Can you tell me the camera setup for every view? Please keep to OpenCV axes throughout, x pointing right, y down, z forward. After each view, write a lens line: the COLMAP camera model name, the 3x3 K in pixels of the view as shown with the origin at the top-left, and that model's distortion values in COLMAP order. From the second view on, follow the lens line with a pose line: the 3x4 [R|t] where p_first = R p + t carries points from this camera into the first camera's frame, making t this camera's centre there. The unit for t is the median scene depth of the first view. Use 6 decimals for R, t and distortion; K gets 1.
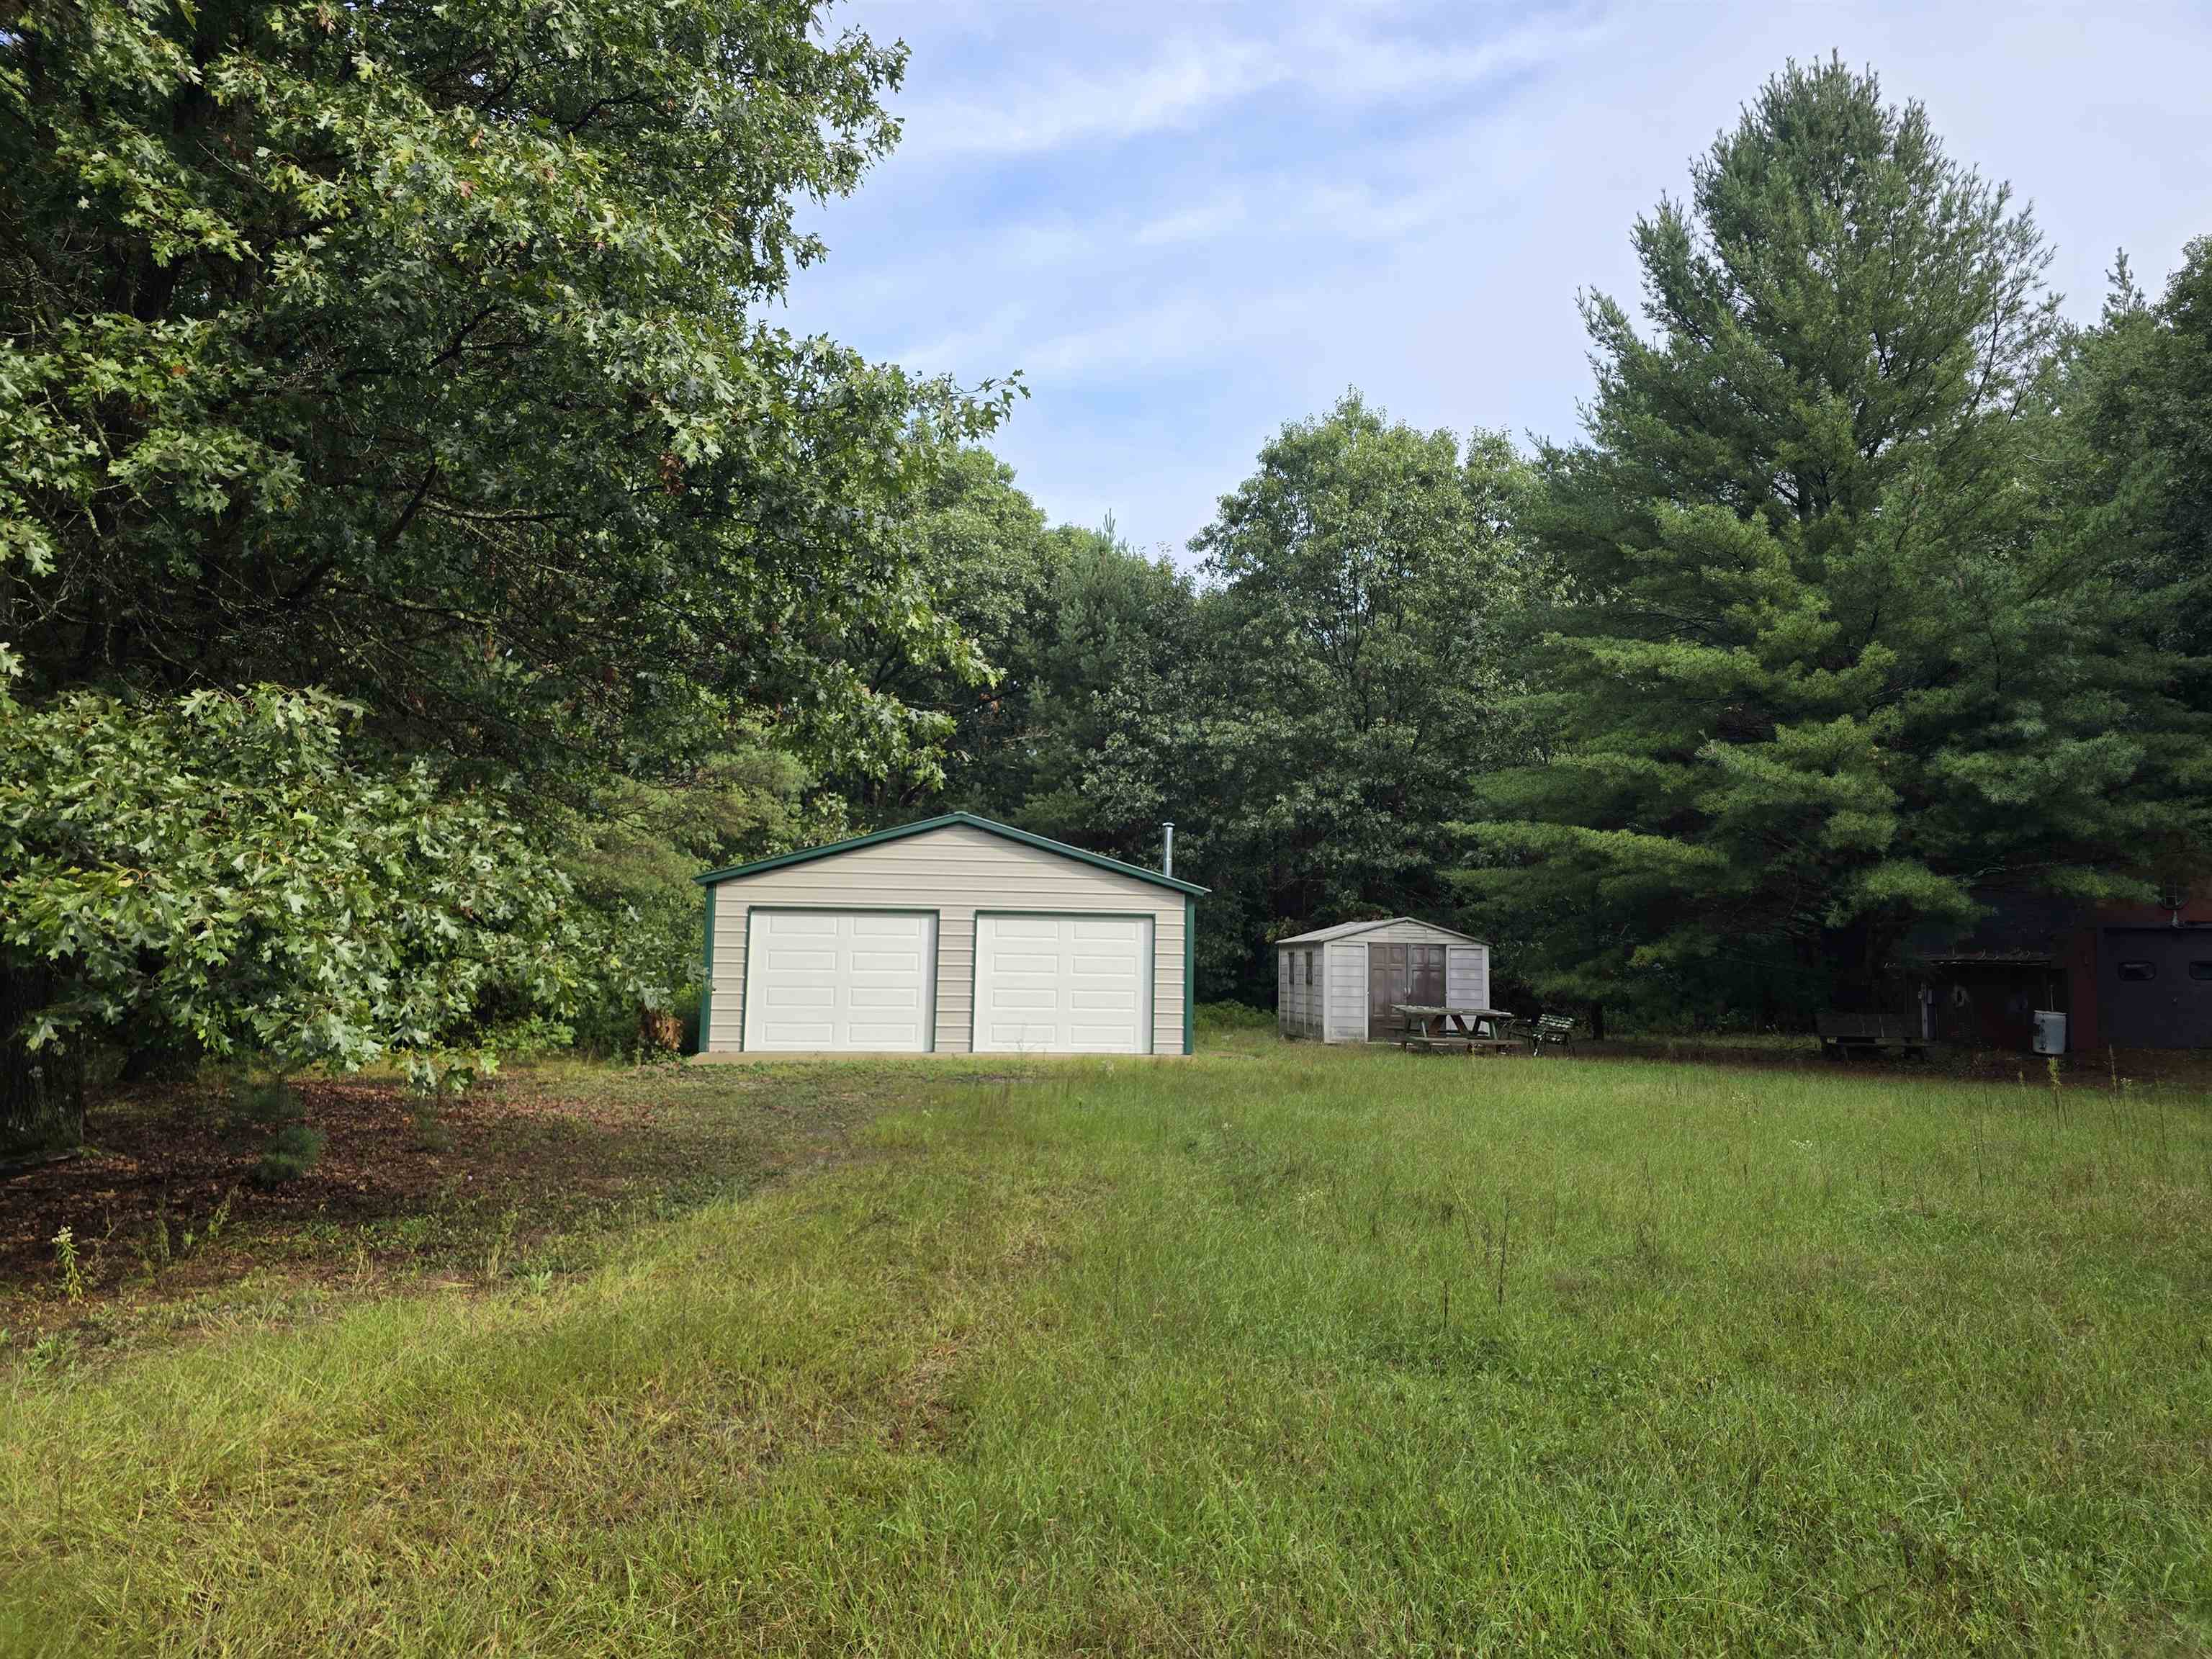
lens RADIAL K [[1481.5, 0, 1104.8], [0, 1481.5, 838.7], [0, 0, 1]] dist [0.006494, -0.001609]
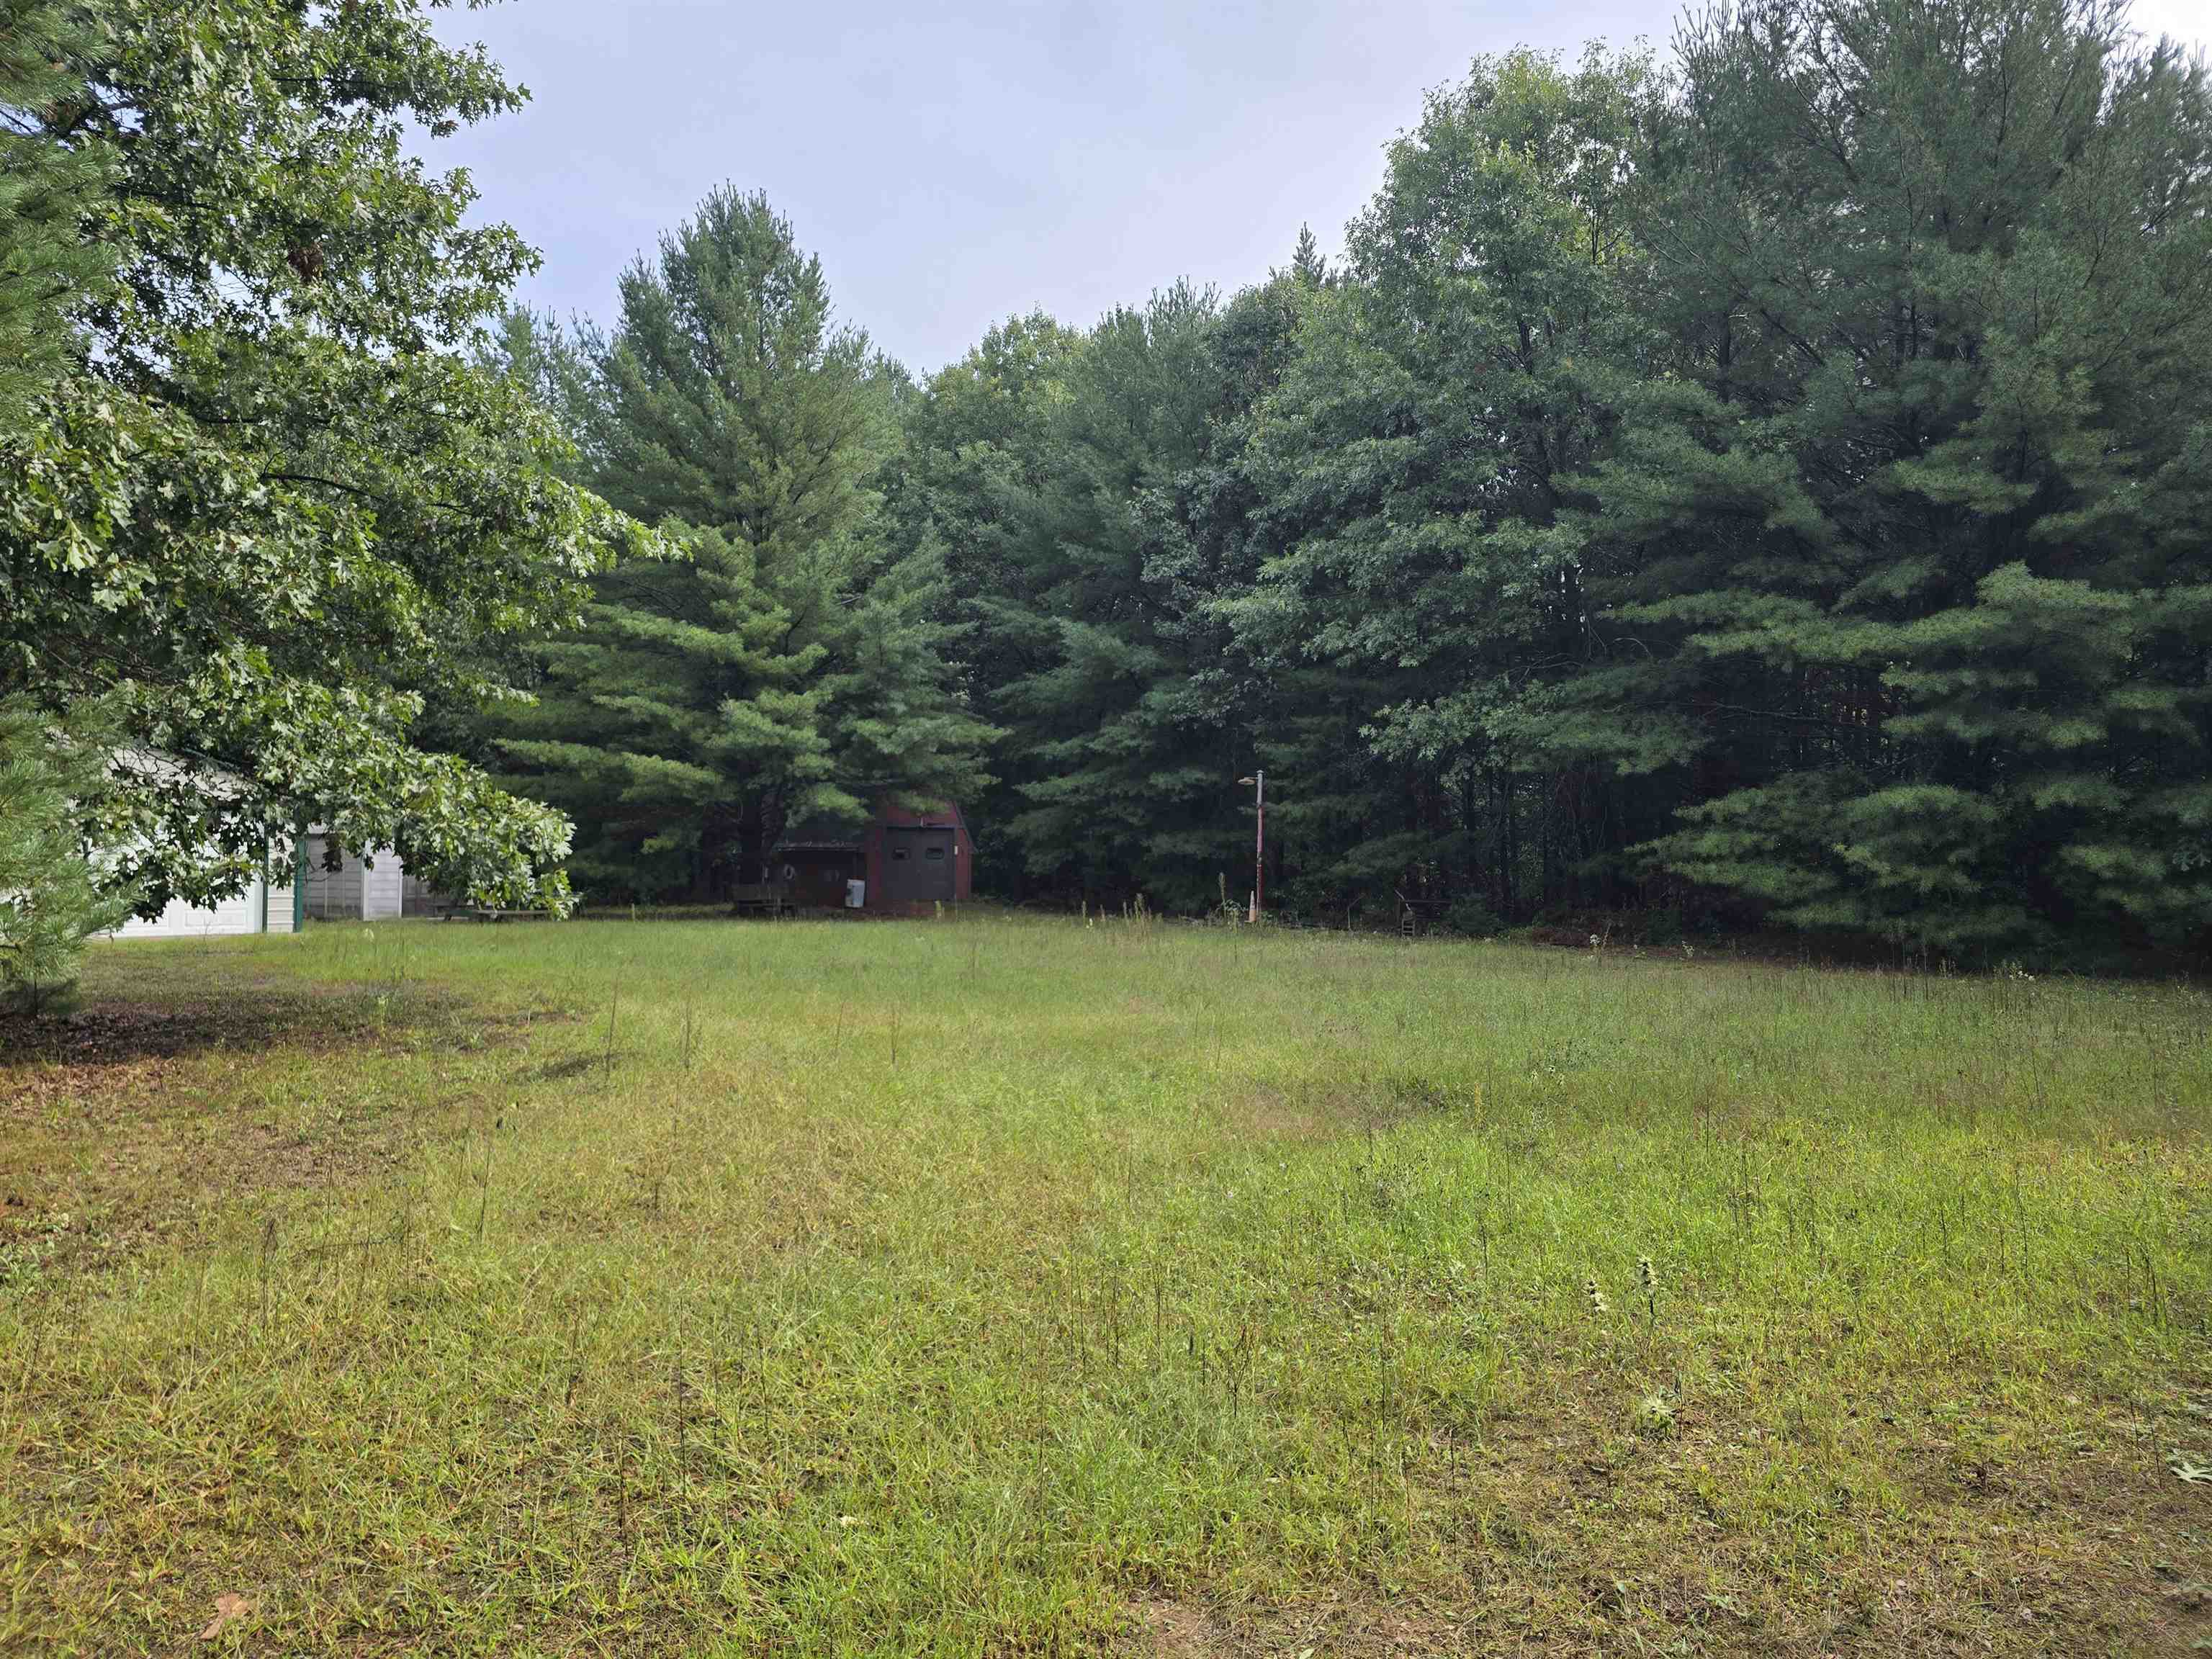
lens RADIAL K [[1481.5, 0, 1106.3], [0, 1481.5, 828.0], [0, 0, 1]] dist [0.006494, -0.001609]
pose [[0.658443, 0.005953, 0.752607, -0.411815], [-0.059439, 0.997257, 0.044114, -0.024575], [-0.750280, -0.073781, 0.656991, -0.234314]]
